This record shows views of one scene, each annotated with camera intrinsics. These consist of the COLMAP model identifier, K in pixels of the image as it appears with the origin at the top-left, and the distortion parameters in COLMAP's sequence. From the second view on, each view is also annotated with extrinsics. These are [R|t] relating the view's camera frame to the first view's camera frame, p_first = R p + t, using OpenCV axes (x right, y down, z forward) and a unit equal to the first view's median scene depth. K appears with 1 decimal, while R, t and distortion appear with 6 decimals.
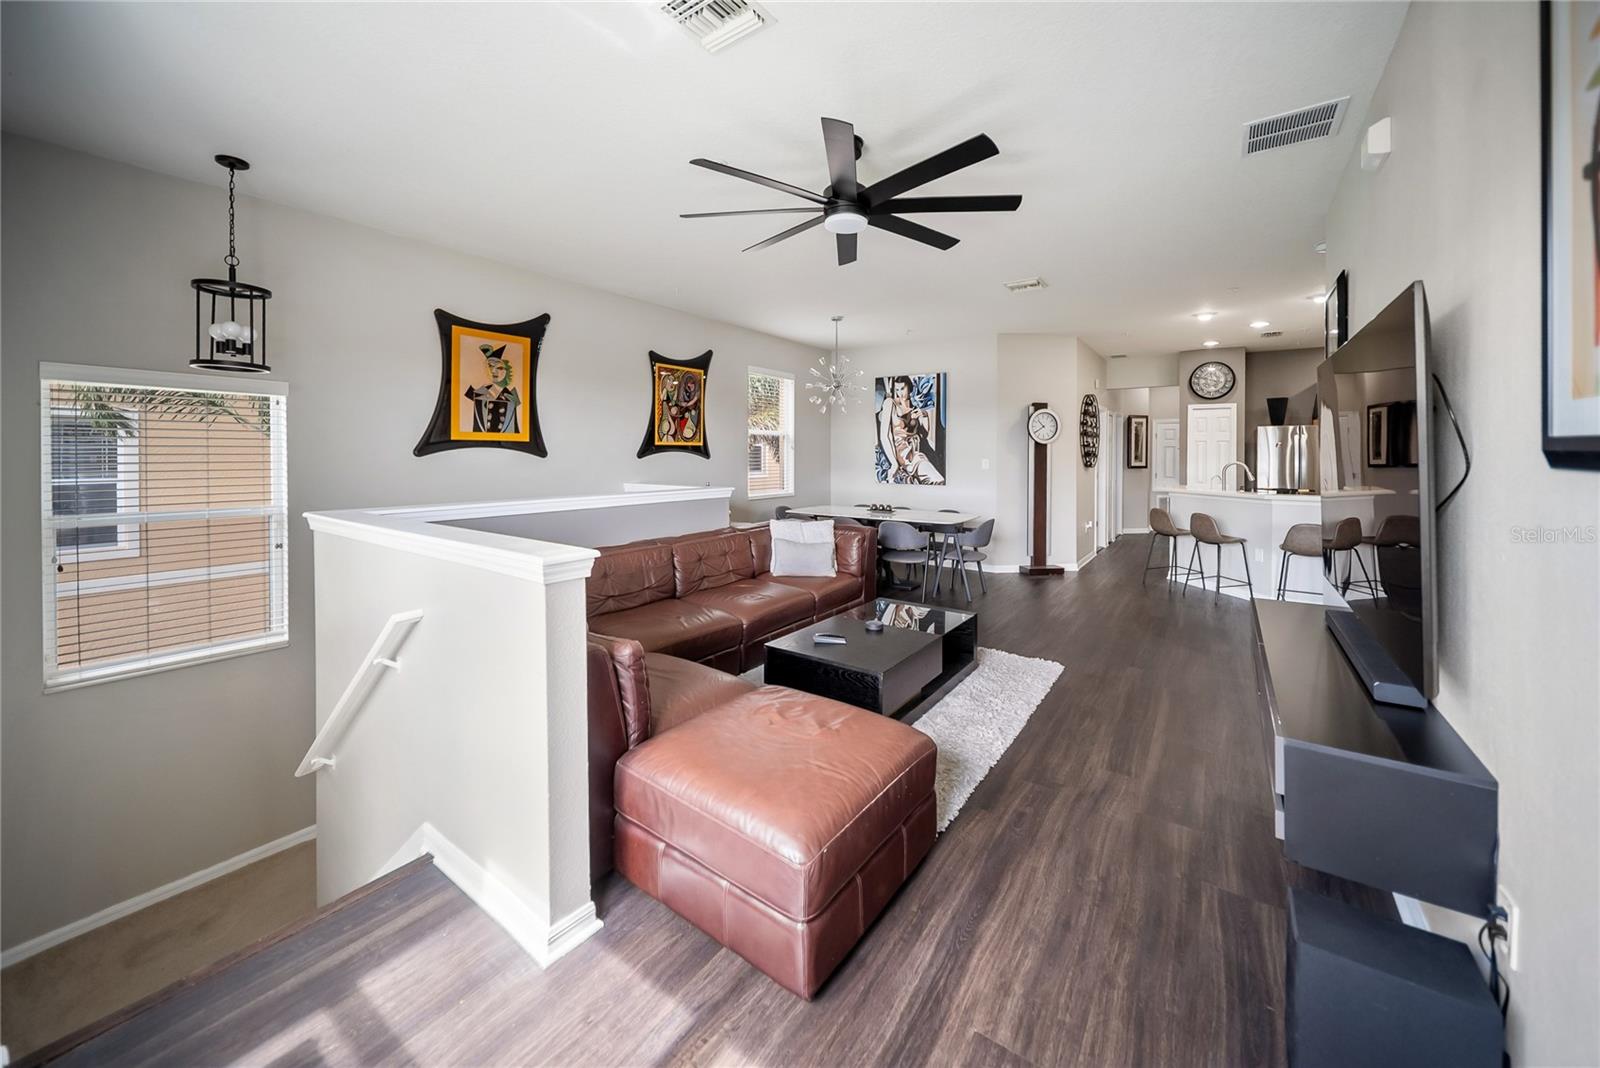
lens RADIAL K [[587.0, 0, 801.1], [0, 587.0, 463.7], [0, 0, 1]] dist [-0.001783, -0.001317]
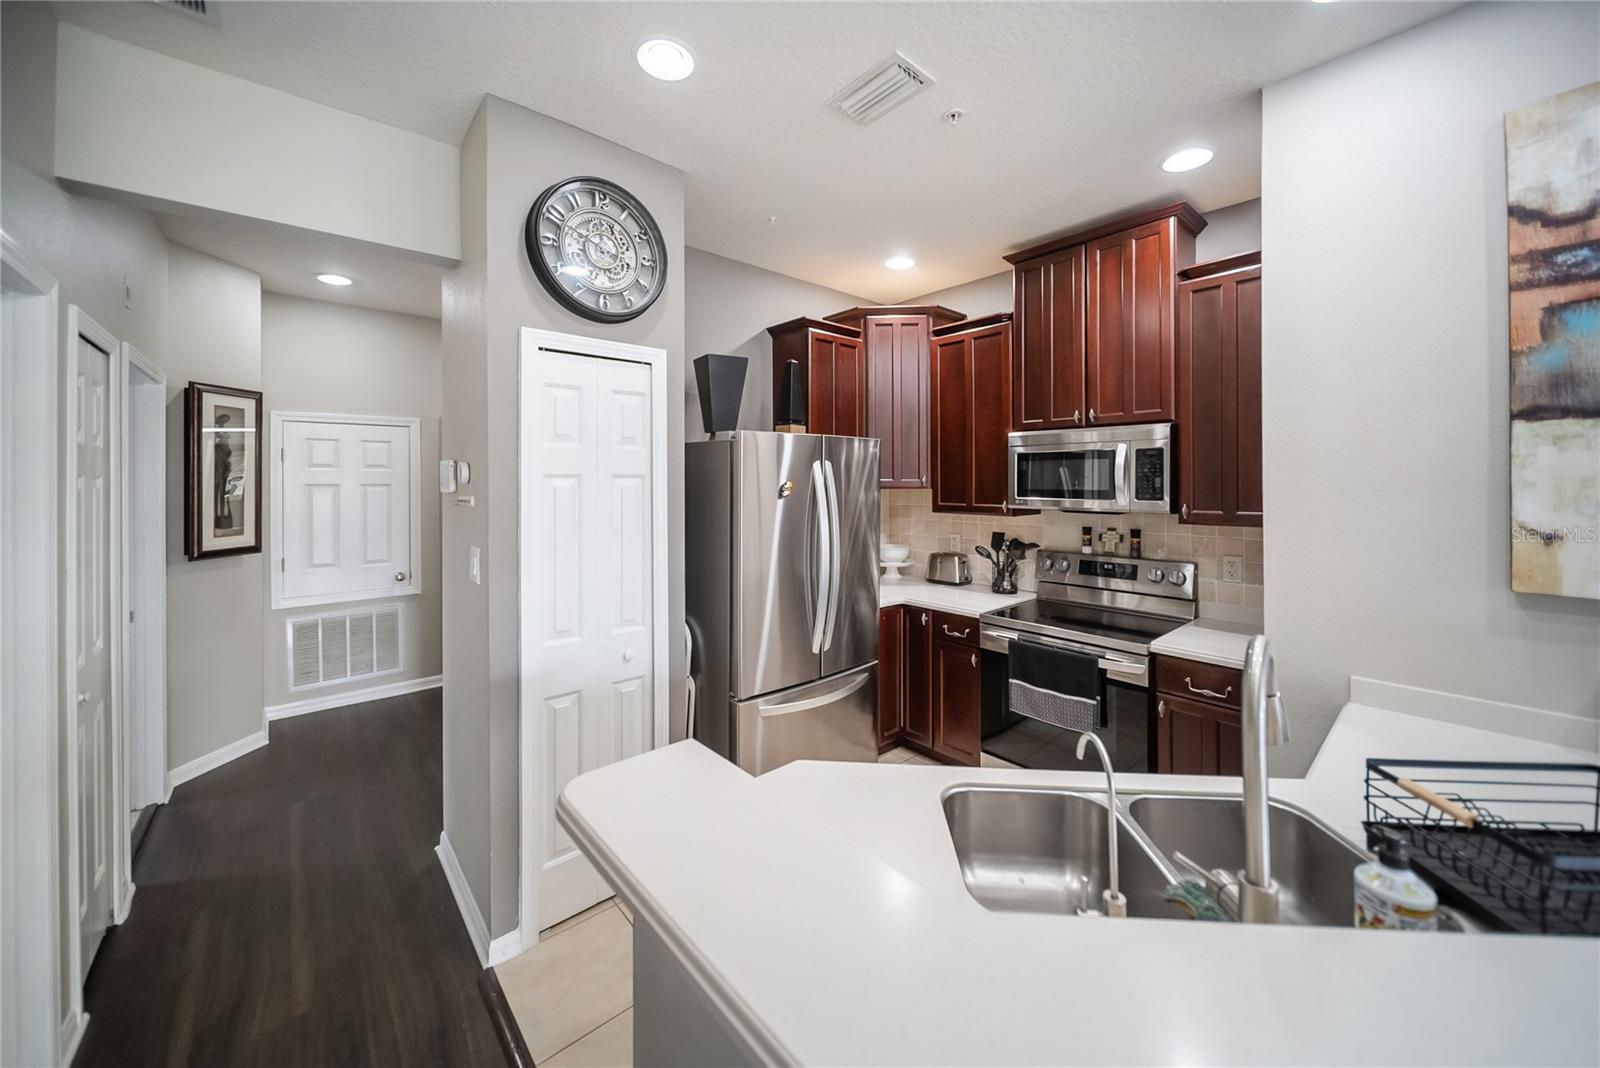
lens RADIAL K [[587.0, 0, 807.8], [0, 587.0, 479.1], [0, 0, 1]] dist [-0.001783, -0.001317]
pose [[0.224134, -0.003390, 0.974553, 0.761093], [0.022241, 0.999751, -0.001637, -0.056974], [-0.974305, 0.022042, 0.224153, 1.409552]]
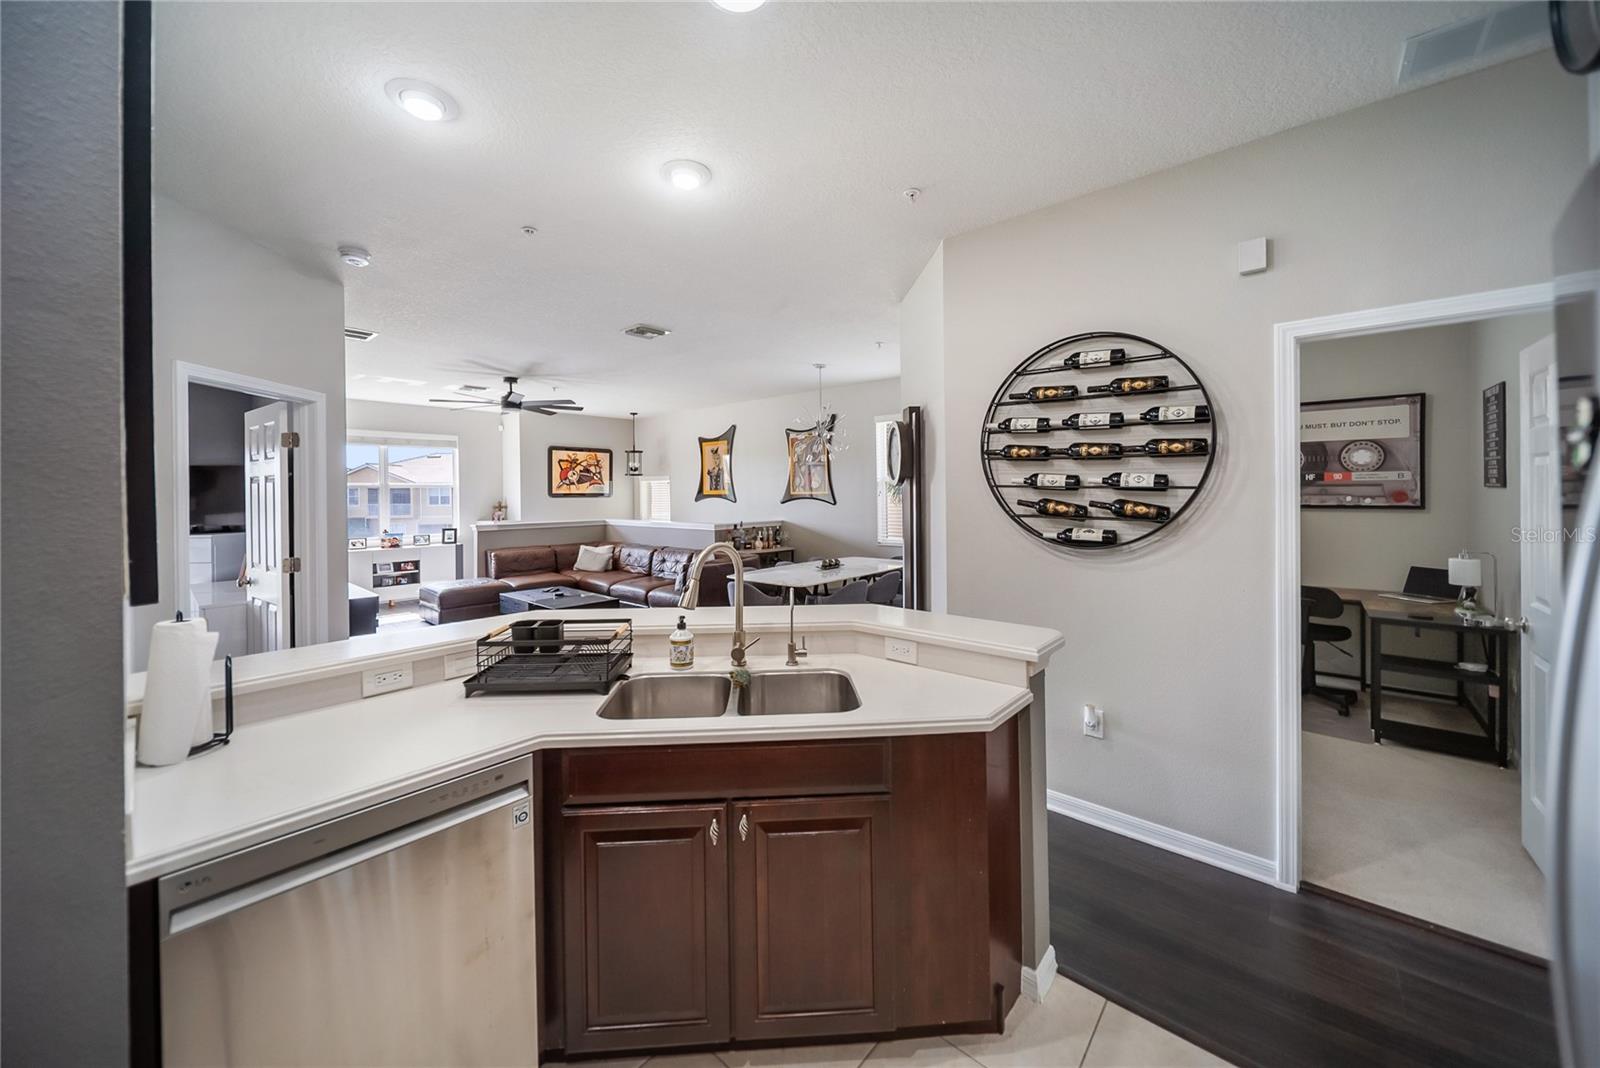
lens RADIAL K [[587.0, 0, 808.4], [0, 587.0, 491.0], [0, 0, 1]] dist [-0.001783, -0.001317]
pose [[-0.098802, -0.006303, -0.995087, 1.375607], [-0.007494, 0.999956, -0.005590, -0.038963], [0.995079, 0.006905, -0.098845, 1.414443]]
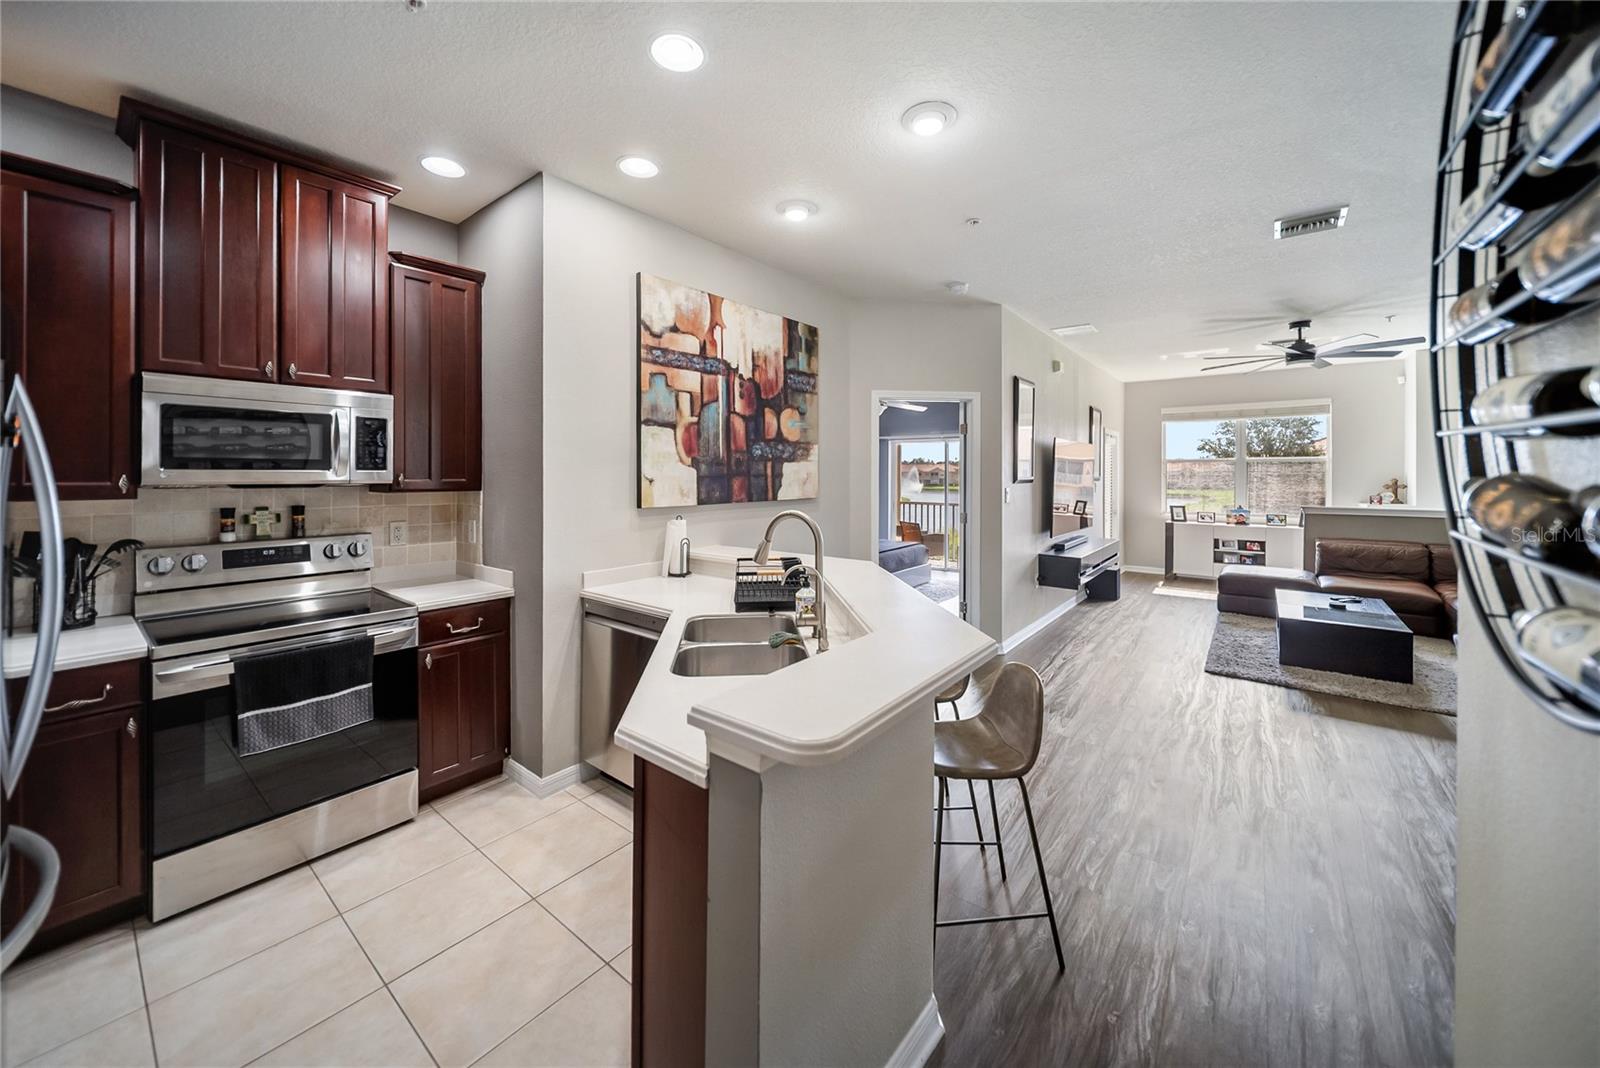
lens RADIAL K [[587.0, 0, 791.4], [0, 587.0, 474.0], [0, 0, 1]] dist [-0.001783, -0.001317]
pose [[-0.998334, -0.003247, 0.057615, 0.947353], [-0.002460, 0.999903, 0.013728, -0.035520], [-0.057654, 0.013563, -0.998245, 1.742782]]
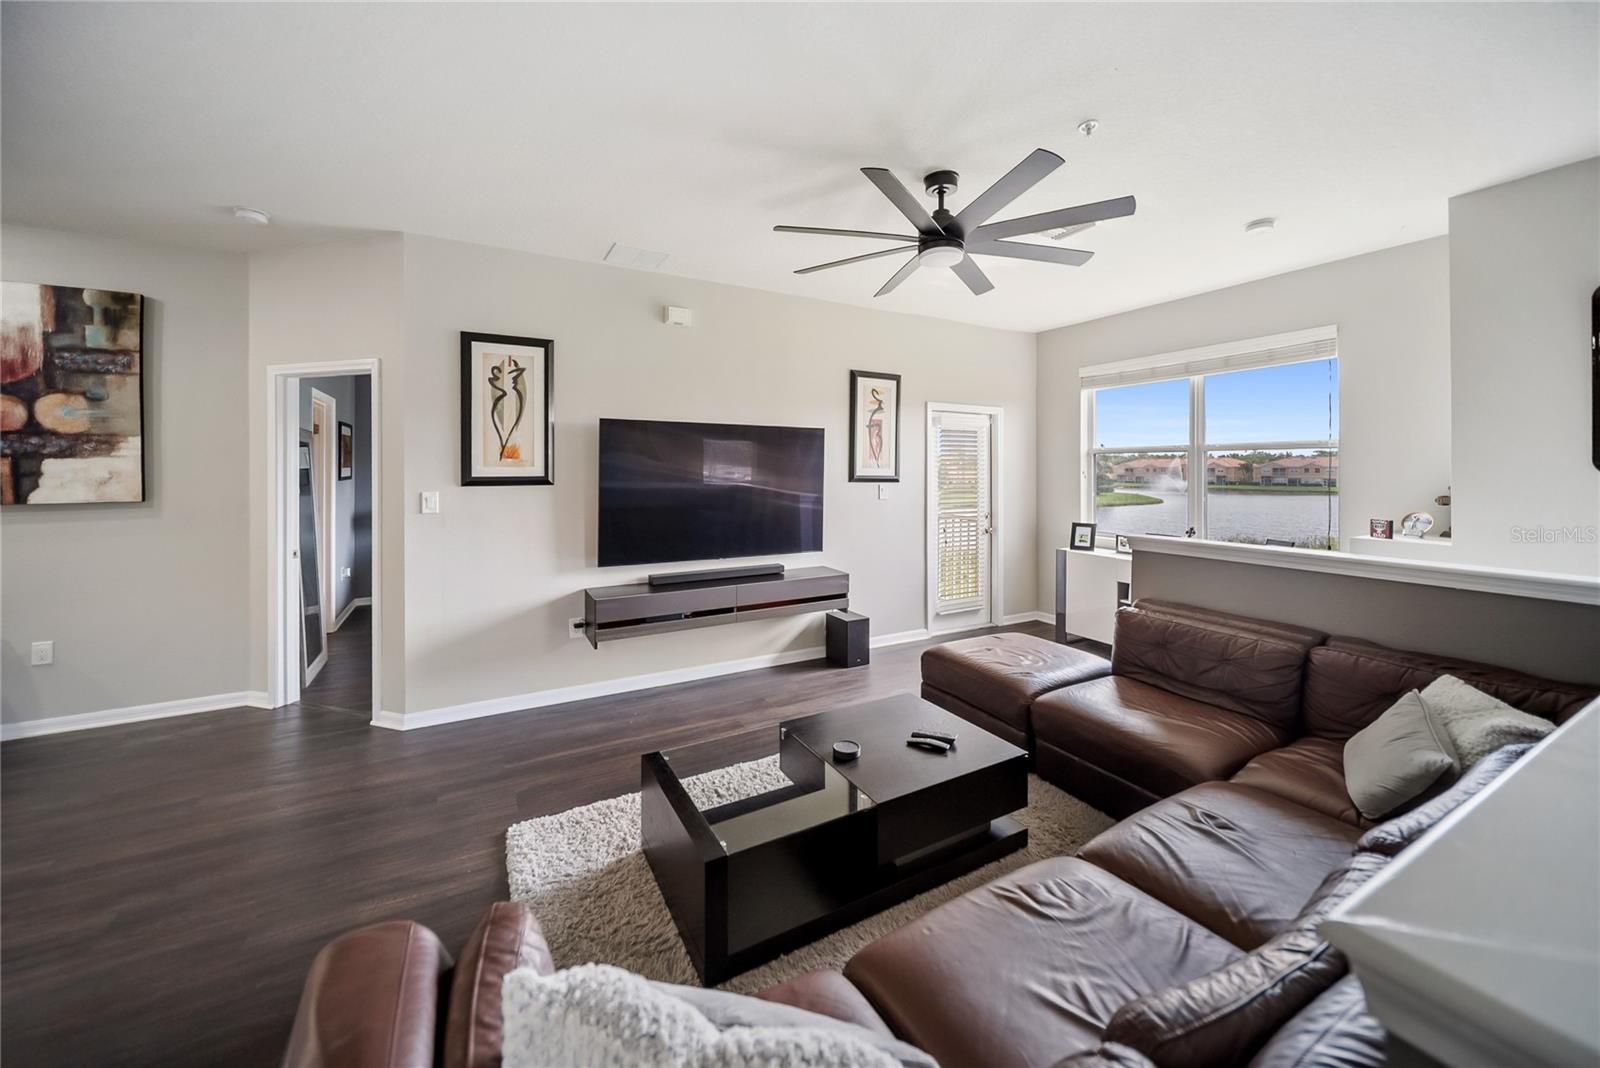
lens RADIAL K [[587.0, 0, 804.8], [0, 587.0, 467.2], [0, 0, 1]] dist [-0.001783, -0.001317]
pose [[-0.897435, -0.001600, 0.441145, -0.092639], [0.002552, 0.999958, 0.008818, -0.034478], [-0.441140, 0.009039, -0.897393, 1.140256]]
